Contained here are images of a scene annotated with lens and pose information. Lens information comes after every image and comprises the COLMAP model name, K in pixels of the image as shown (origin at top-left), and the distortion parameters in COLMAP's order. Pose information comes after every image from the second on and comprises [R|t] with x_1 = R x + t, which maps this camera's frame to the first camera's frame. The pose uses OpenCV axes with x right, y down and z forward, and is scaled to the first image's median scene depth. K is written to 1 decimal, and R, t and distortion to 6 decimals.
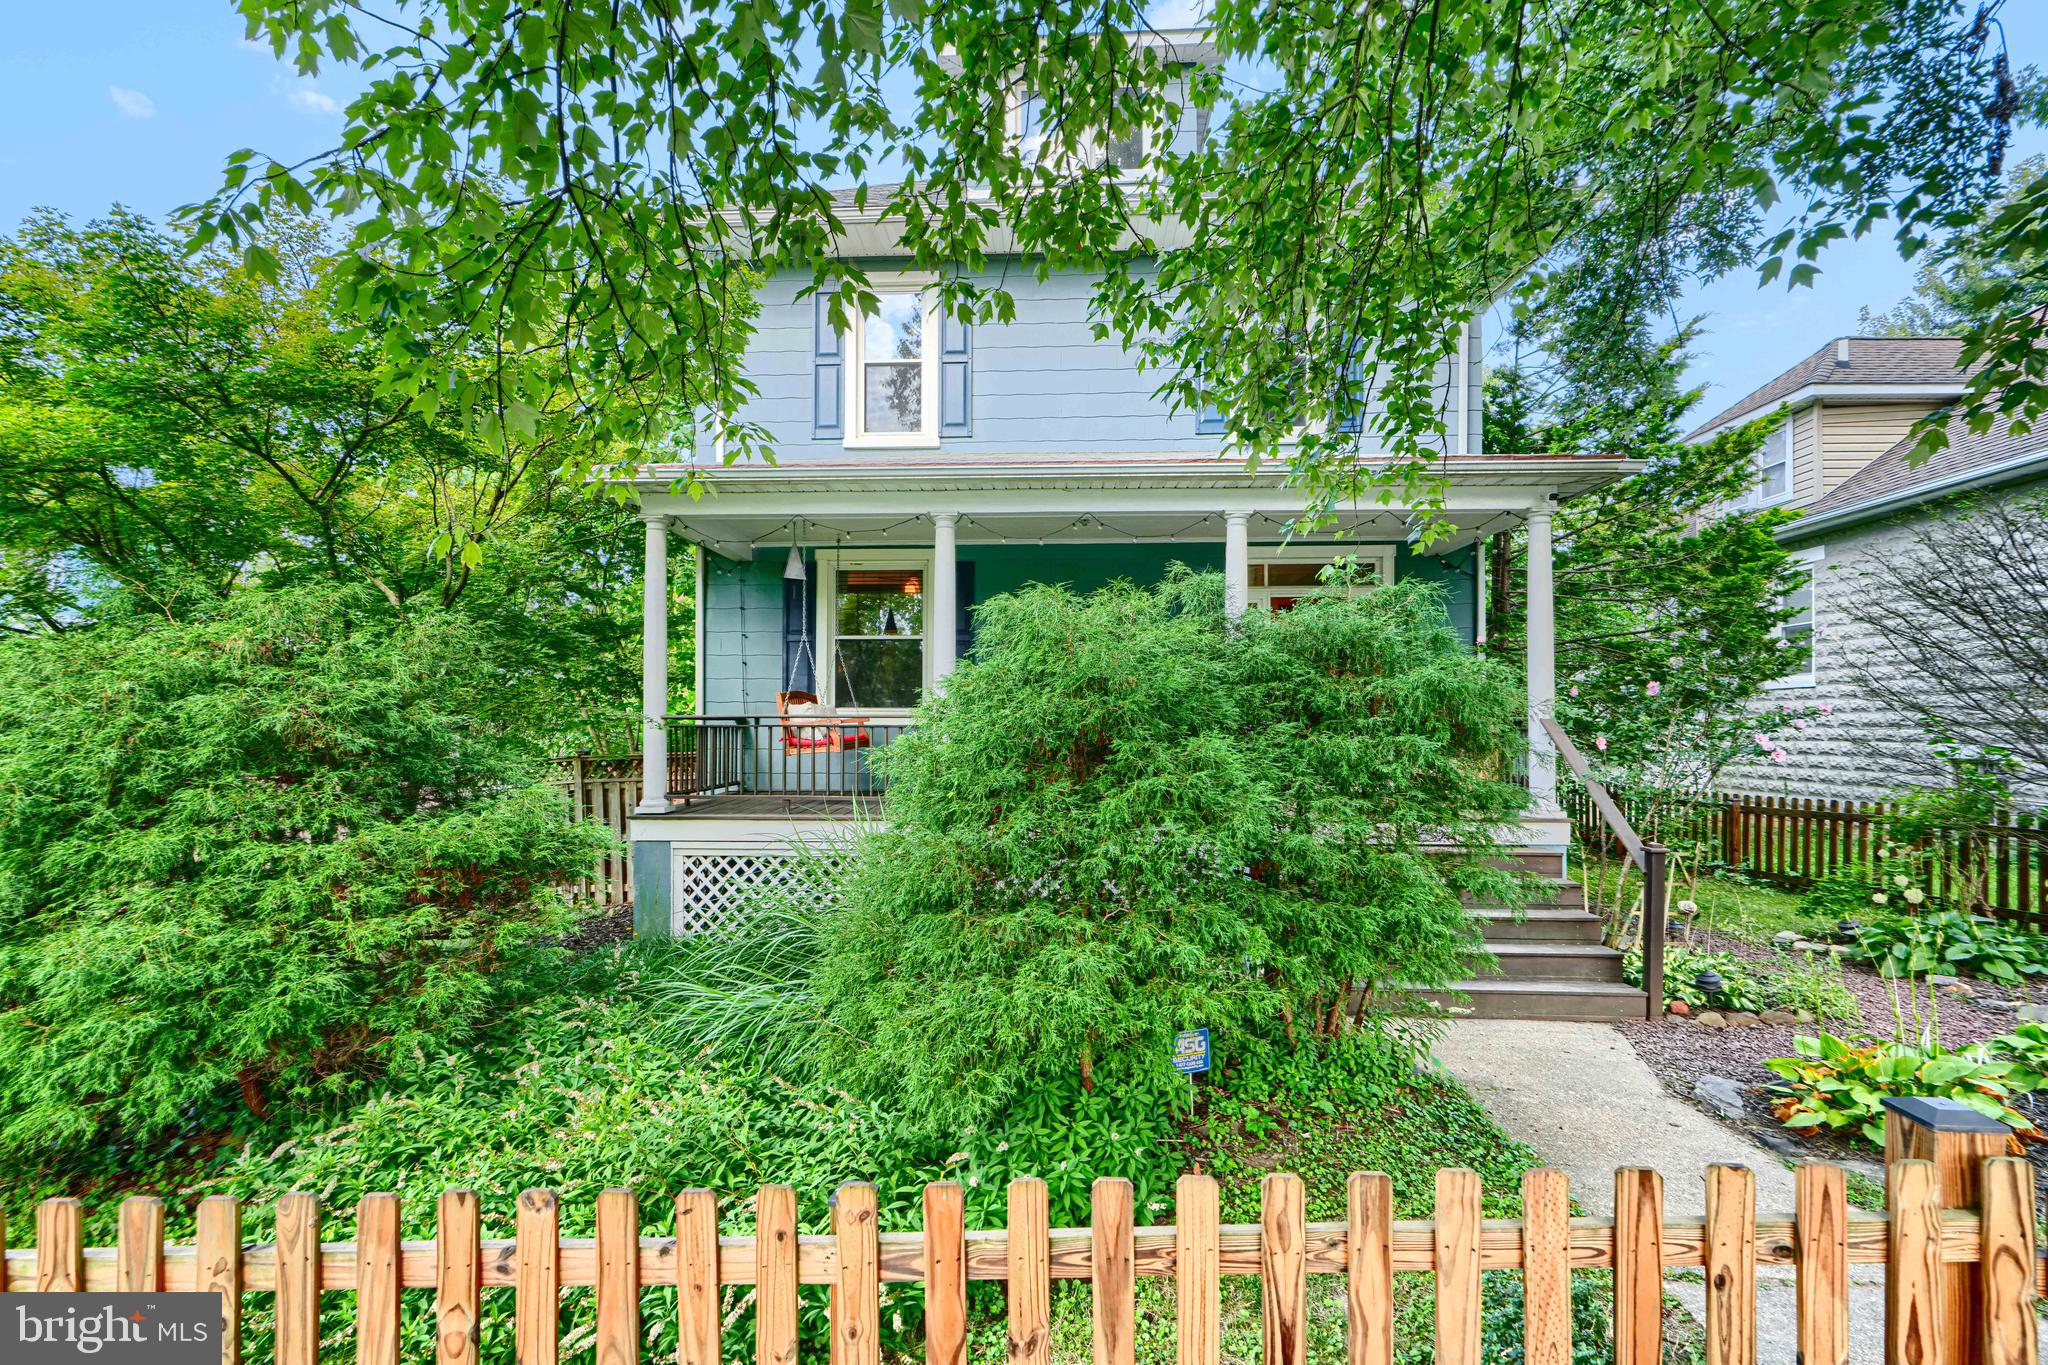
lens RADIAL K [[949.2, 0, 1024.0], [0, 949.2, 682.5], [0, 0, 1]] dist [-0.003481, -0.000872]
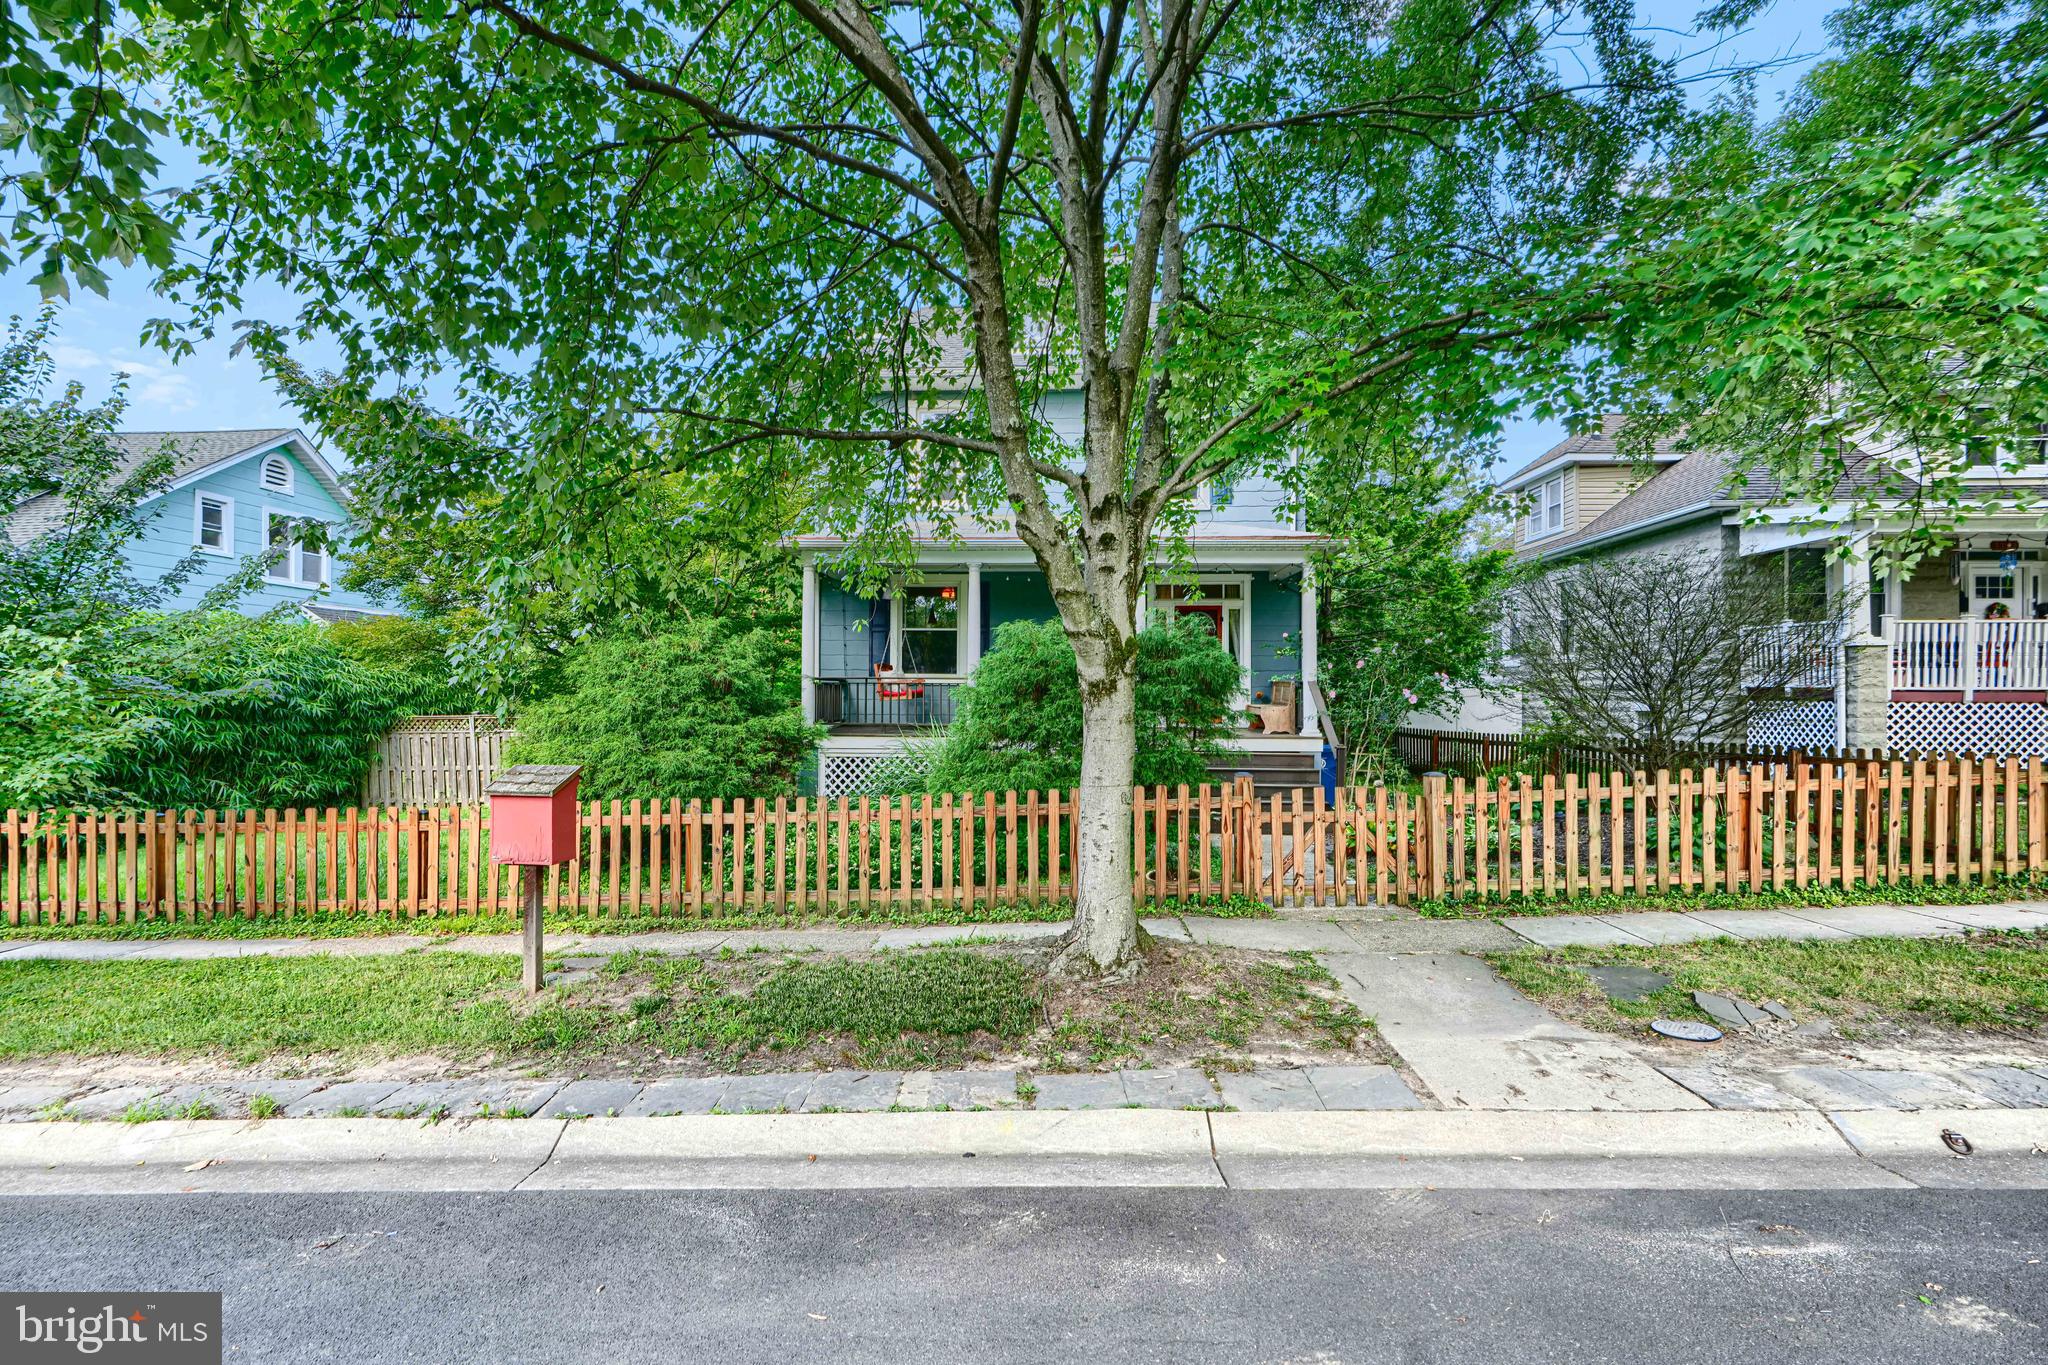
lens RADIAL K [[949.2, 0, 1024.0], [0, 949.2, 682.5], [0, 0, 1]] dist [-0.003481, -0.000872]
pose [[0.999958, 0.004950, -0.007661, 0.020808], [-0.004692, 0.999434, 0.033303, -0.014268], [0.007821, -0.033266, 0.999416, -0.708901]]
